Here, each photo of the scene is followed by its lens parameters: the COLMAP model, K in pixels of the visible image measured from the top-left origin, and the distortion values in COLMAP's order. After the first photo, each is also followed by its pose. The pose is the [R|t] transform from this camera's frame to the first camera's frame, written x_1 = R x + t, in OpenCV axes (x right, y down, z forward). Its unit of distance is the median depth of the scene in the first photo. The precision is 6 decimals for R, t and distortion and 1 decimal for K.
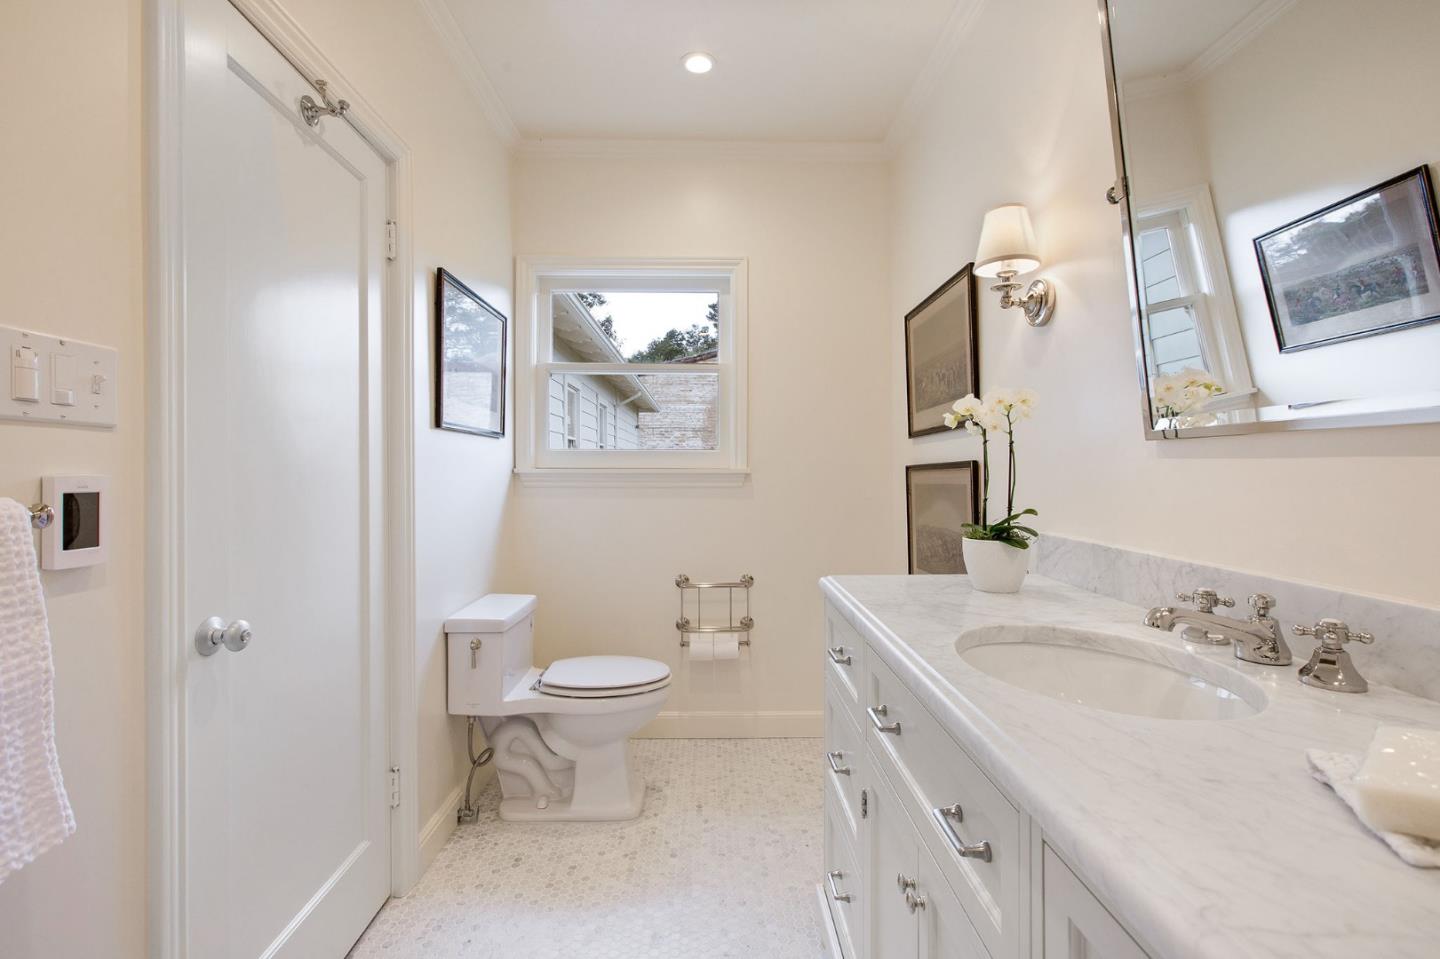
lens RADIAL K [[660.0, 0, 720.1], [0, 660.0, 472.2], [0, 0, 1]] dist [0.000812, 0.000052]
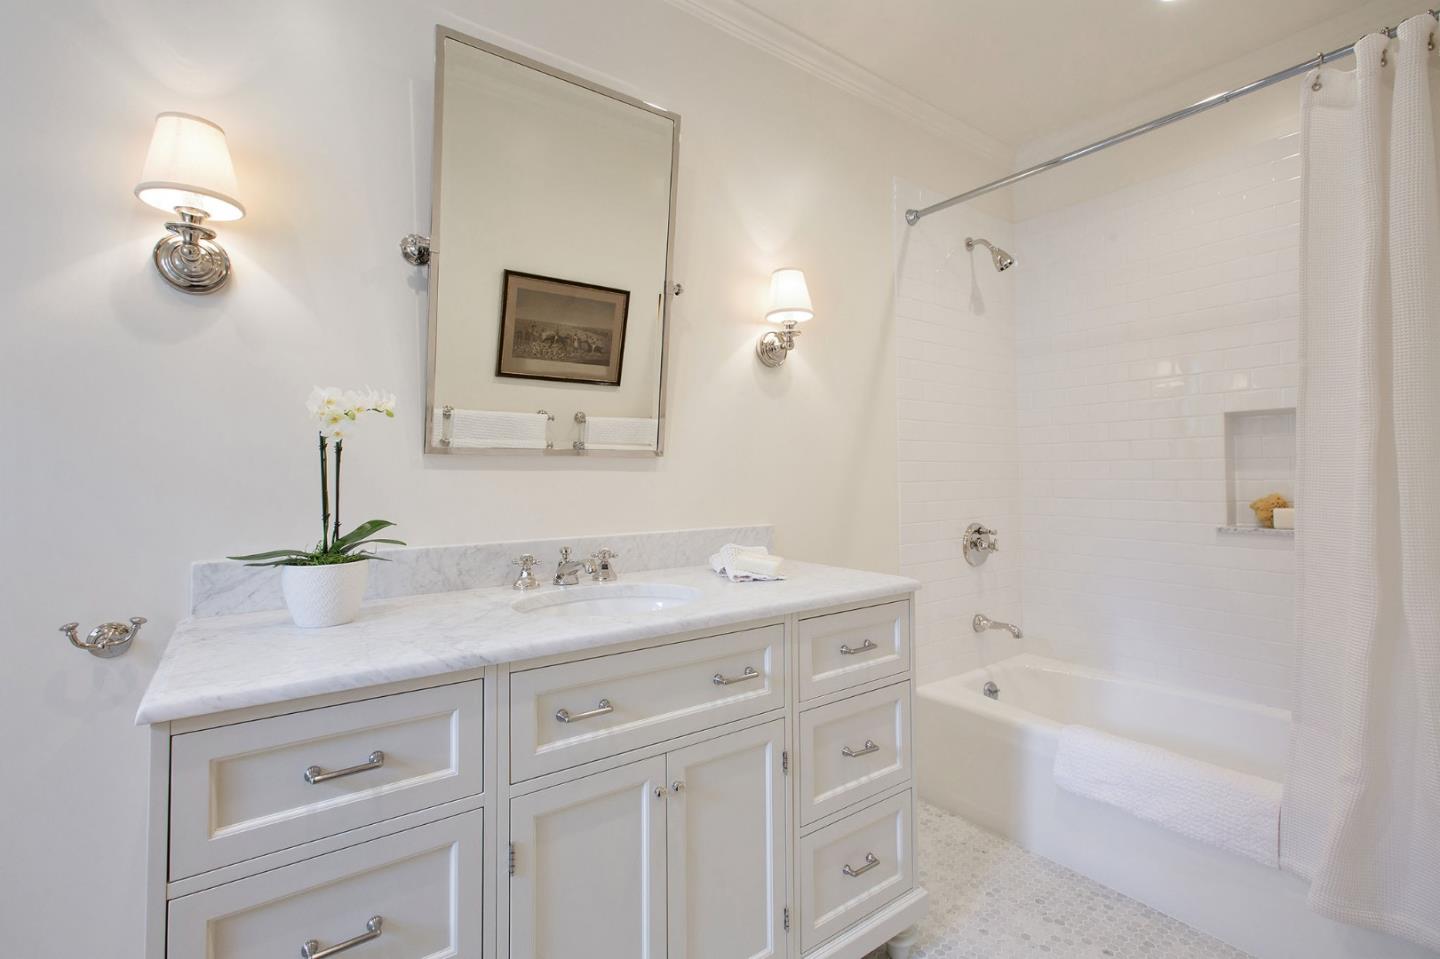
lens RADIAL K [[660.0, 0, 720.8], [0, 660.0, 471.3], [0, 0, 1]] dist [0.000812, 0.000052]
pose [[-0.579833, 0.000718, 0.814735, -0.709778], [0.006765, 0.999969, 0.003933, -0.020299], [-0.814707, 0.007792, -0.579820, 1.360109]]
